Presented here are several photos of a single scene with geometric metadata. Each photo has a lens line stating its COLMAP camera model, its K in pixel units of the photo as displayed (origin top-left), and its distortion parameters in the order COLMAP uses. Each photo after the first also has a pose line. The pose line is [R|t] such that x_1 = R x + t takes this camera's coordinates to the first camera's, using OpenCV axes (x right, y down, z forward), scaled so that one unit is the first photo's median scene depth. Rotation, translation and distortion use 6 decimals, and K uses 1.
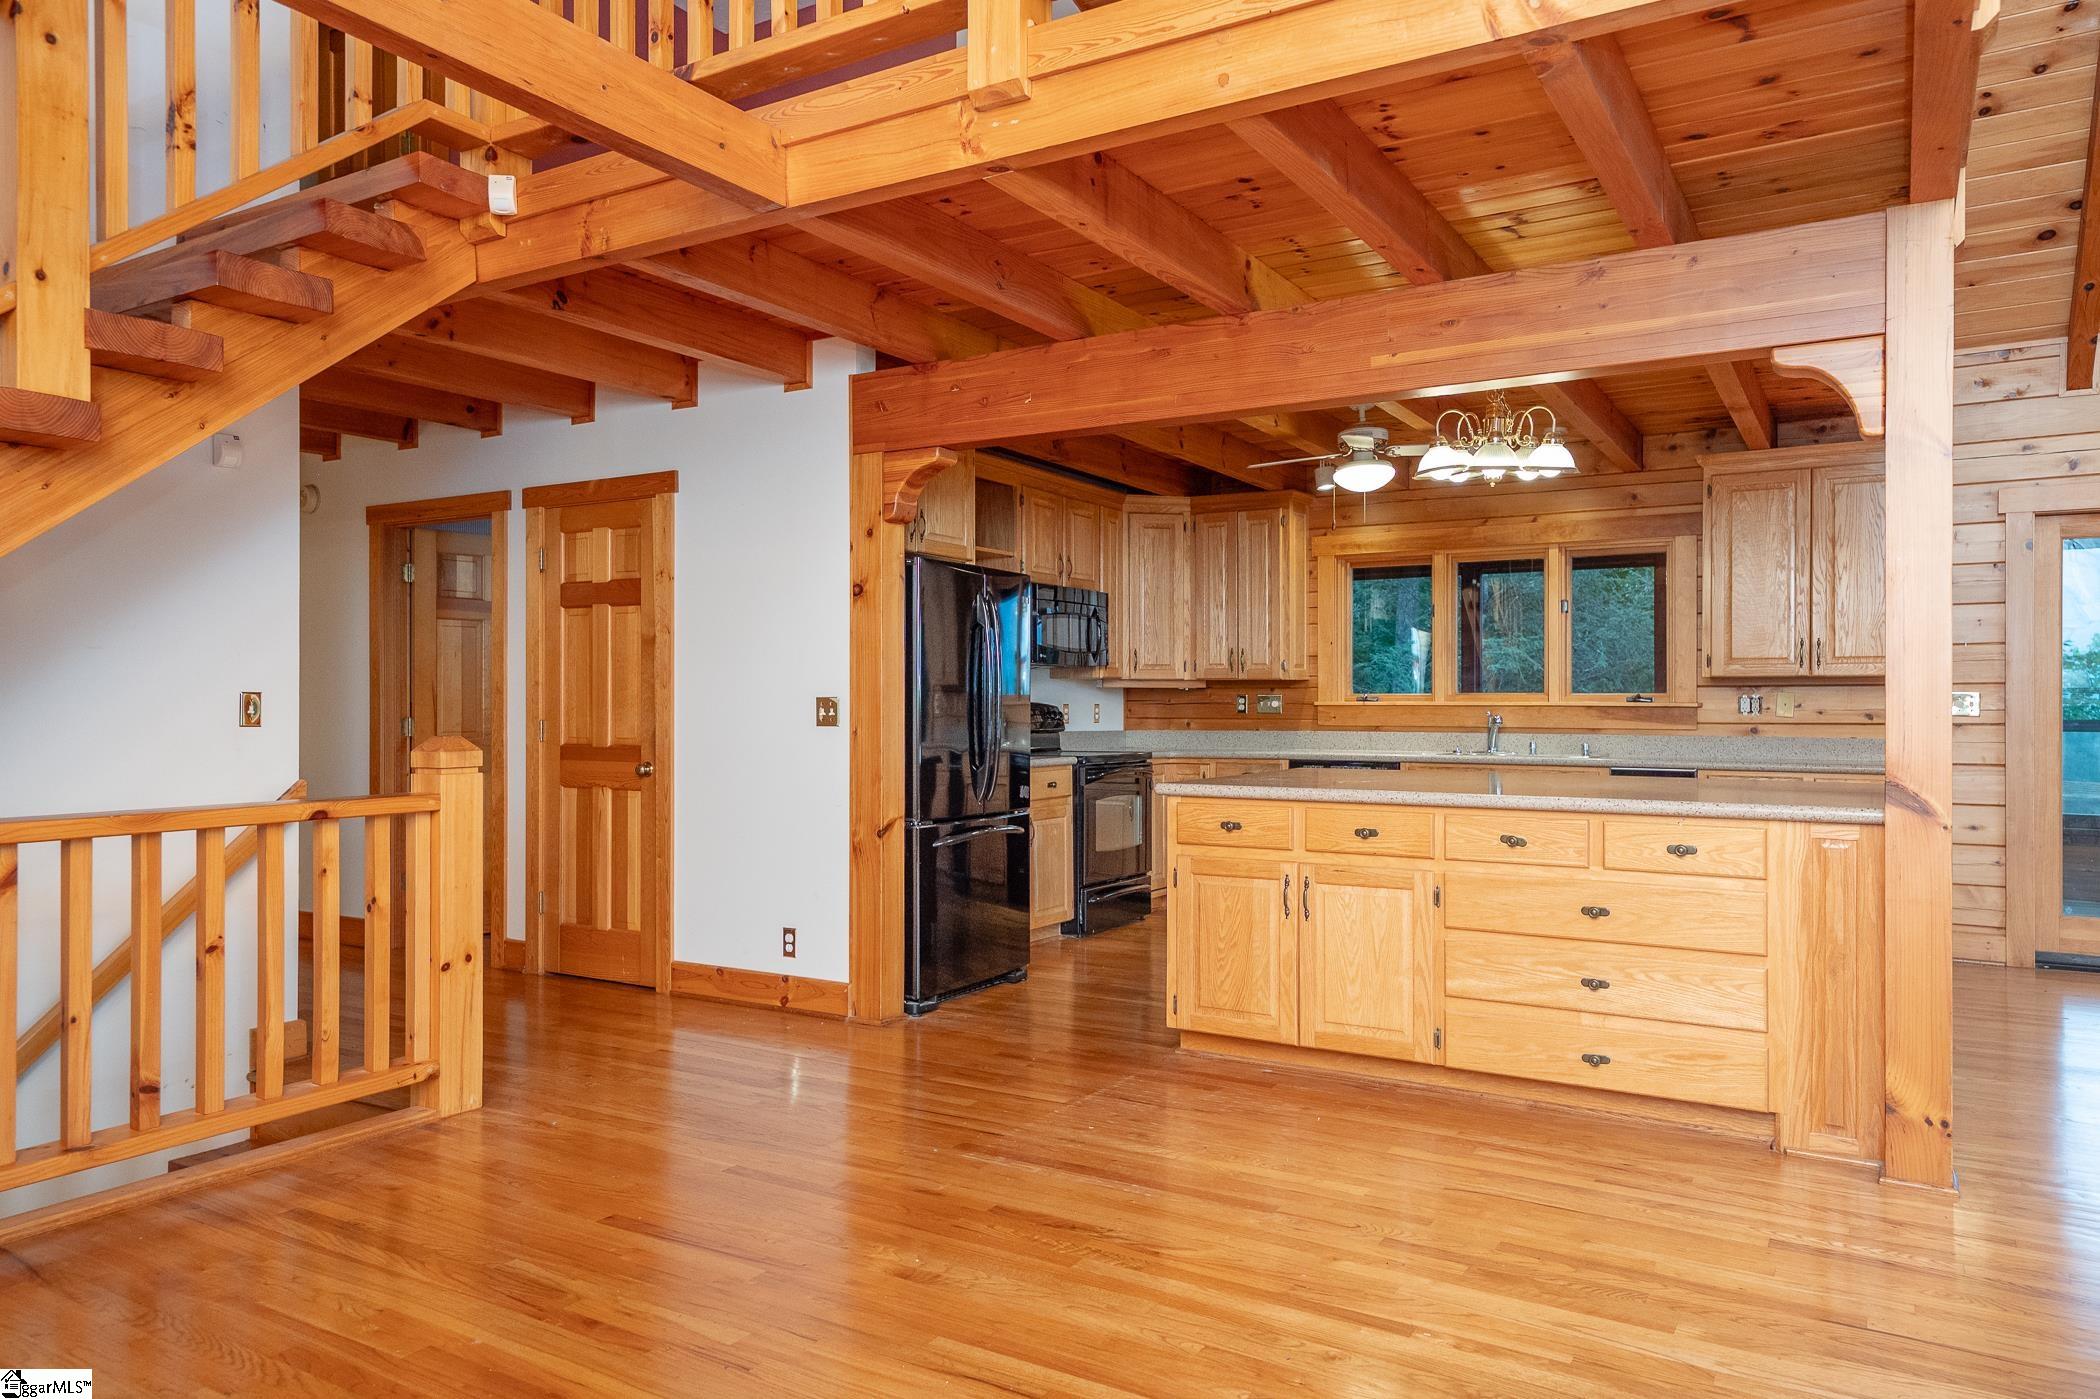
lens RADIAL K [[1384.2, 0, 1048.4], [0, 1384.2, 701.2], [0, 0, 1]] dist [0.028547, 0.002194]
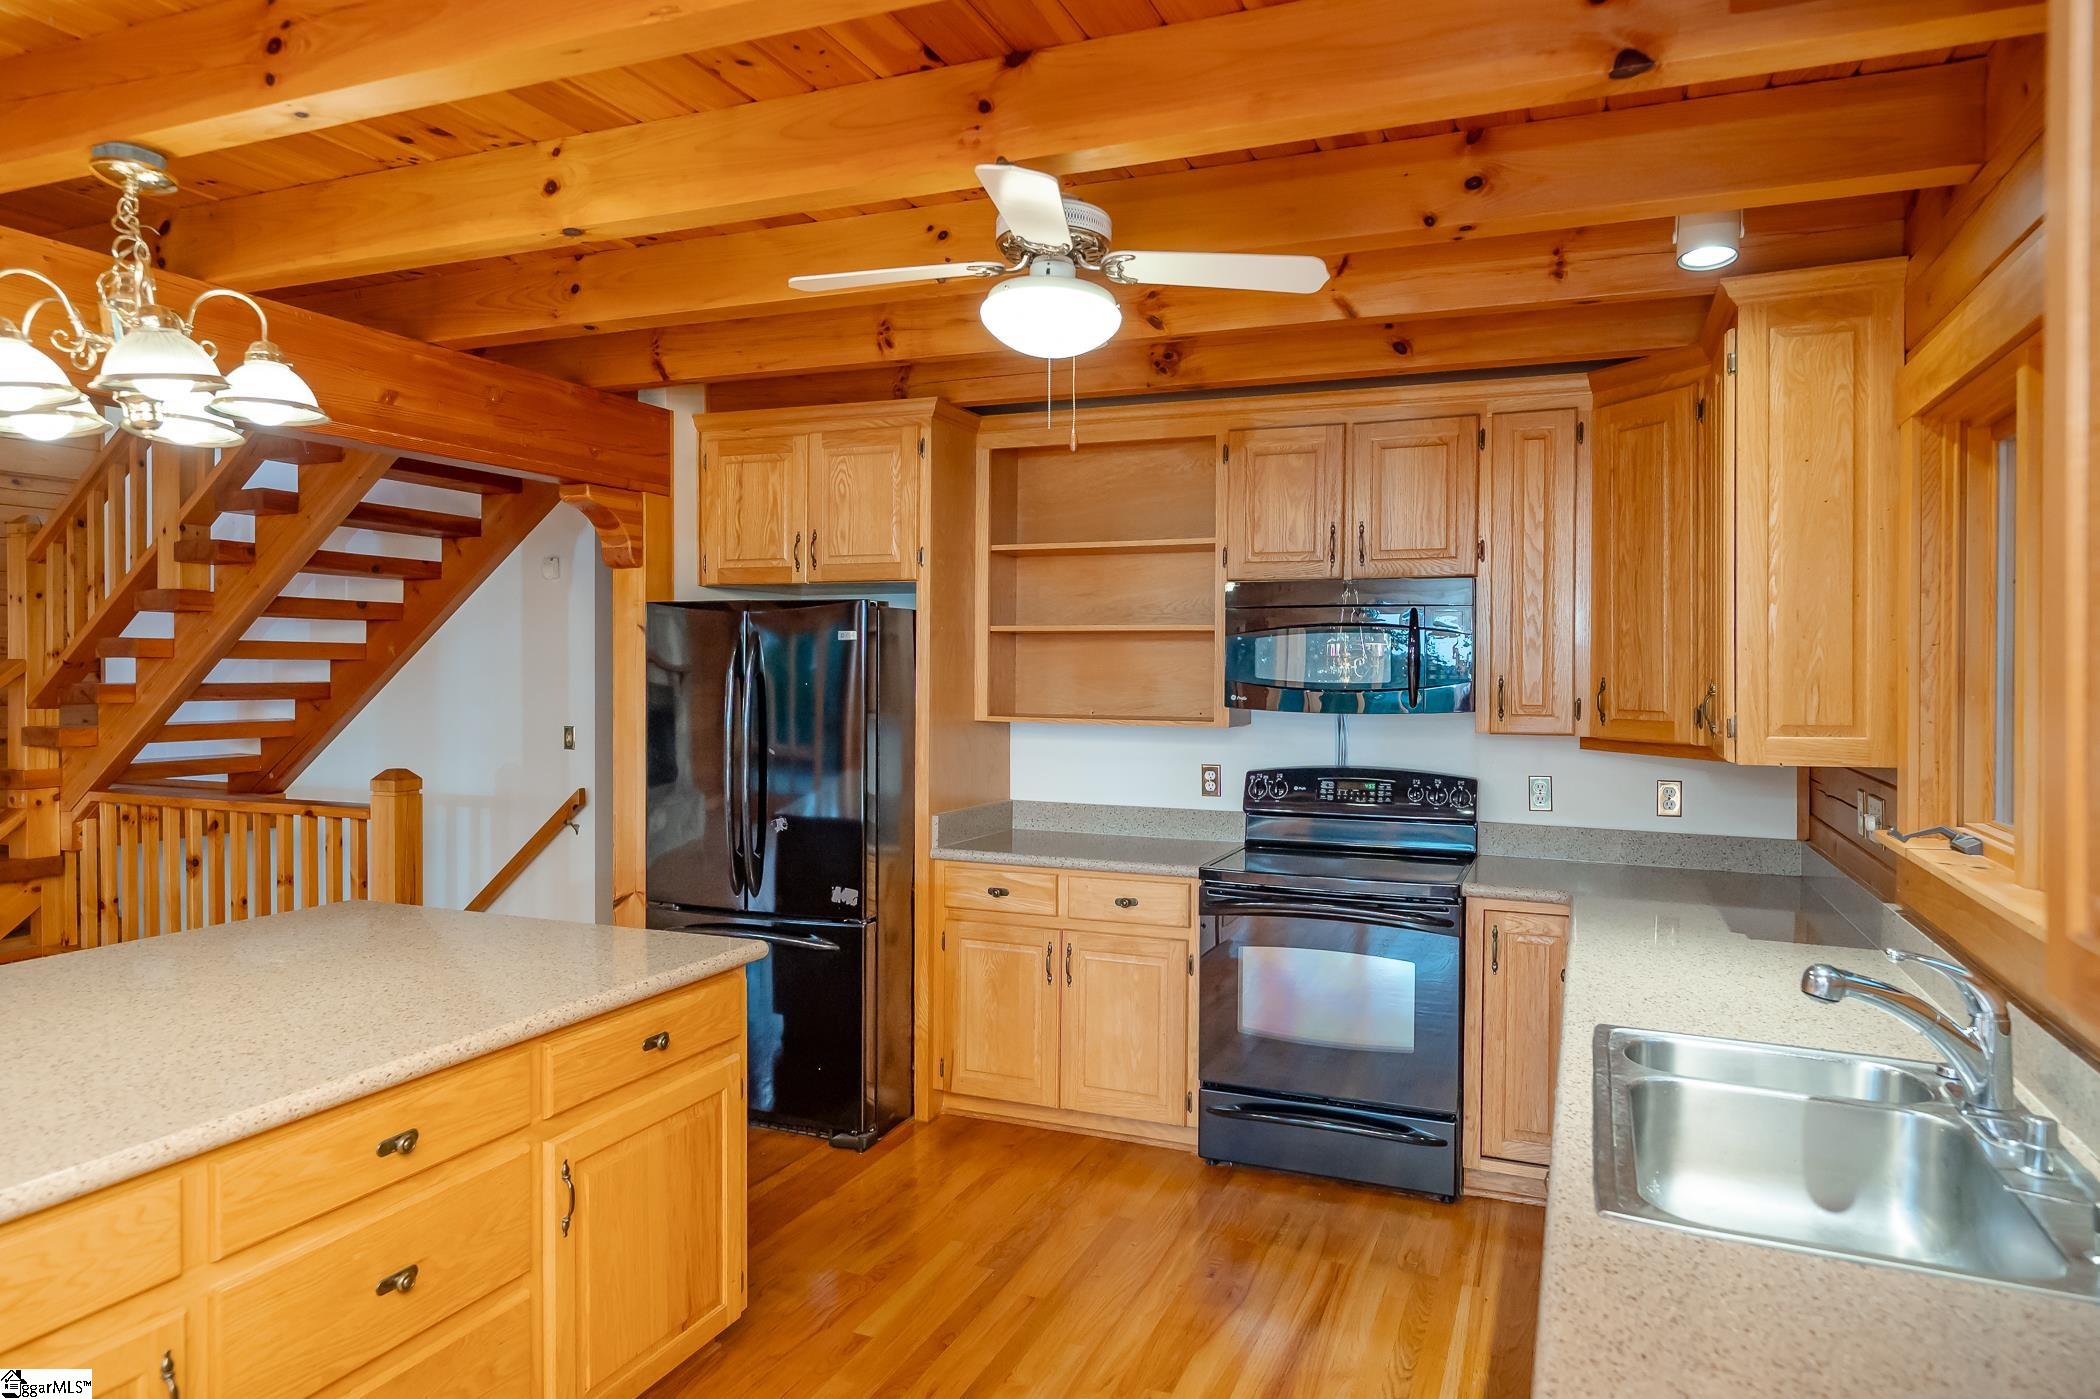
lens RADIAL K [[1271.4, 0, 1056.0], [0, 1271.4, 682.0], [0, 0, 1]] dist [0.009026, 0.000512]
pose [[0.153758, 0.017822, -0.987948, 0.606117], [-0.004287, 0.999840, 0.017370, -0.054896], [0.988099, 0.001564, 0.153810, 0.920843]]
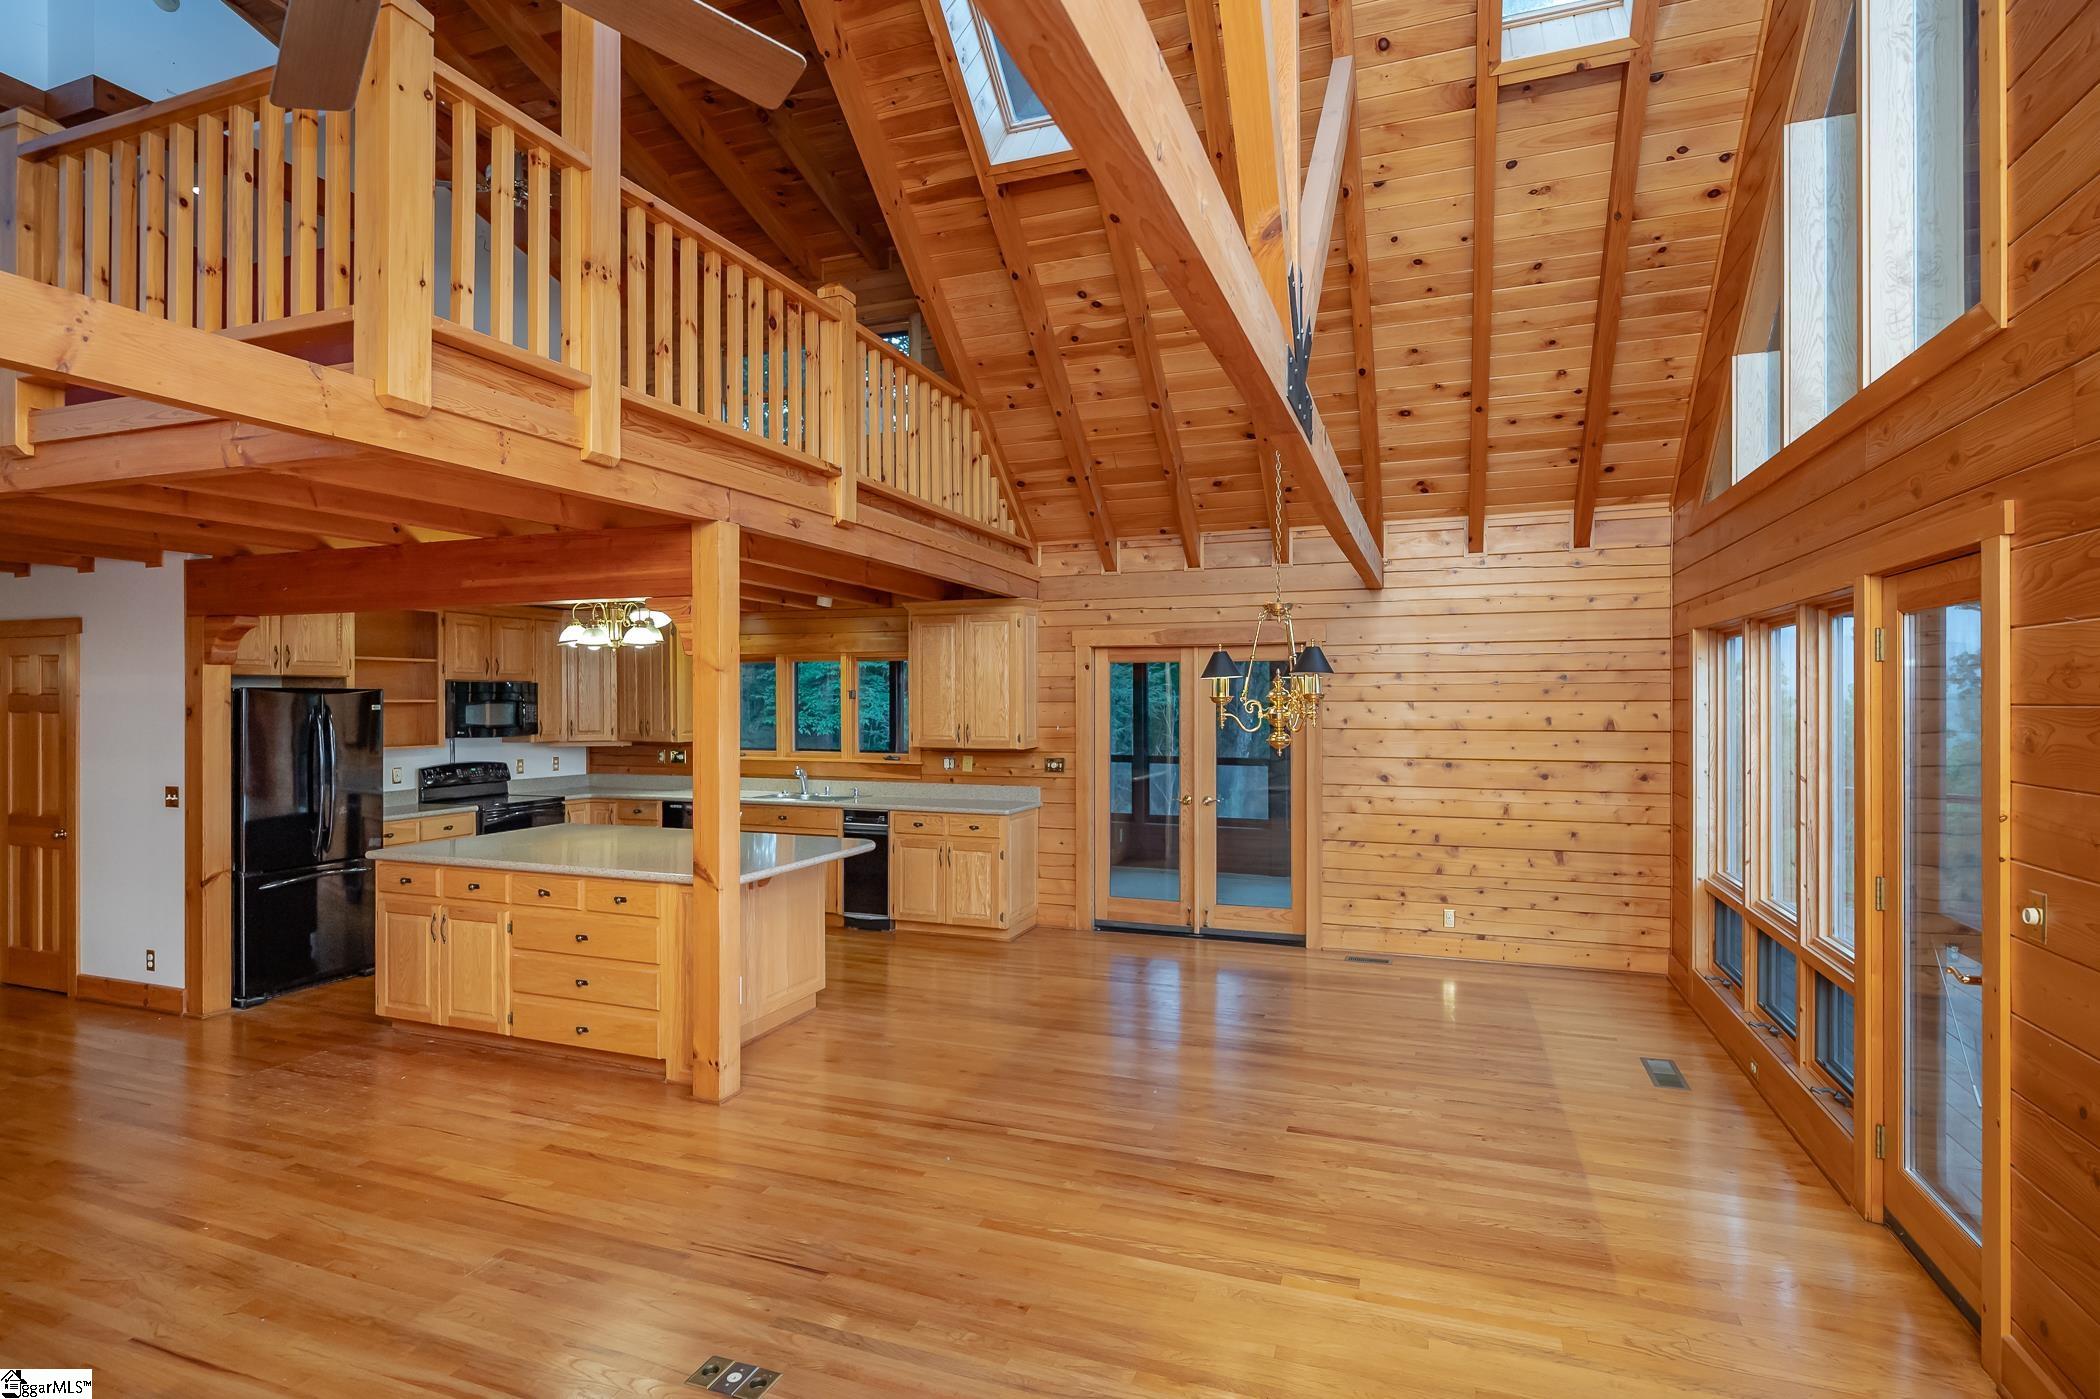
lens RADIAL K [[1053.2, 0, 1028.8], [0, 1053.2, 697.1], [0, 0, 1]] dist [-0.003775, 0.000829]
pose [[0.983601, -0.000967, 0.180354, 0.410496], [0.001277, 0.999998, -0.001603, -0.074113], [-0.180352, 0.001807, 0.983600, -0.171137]]
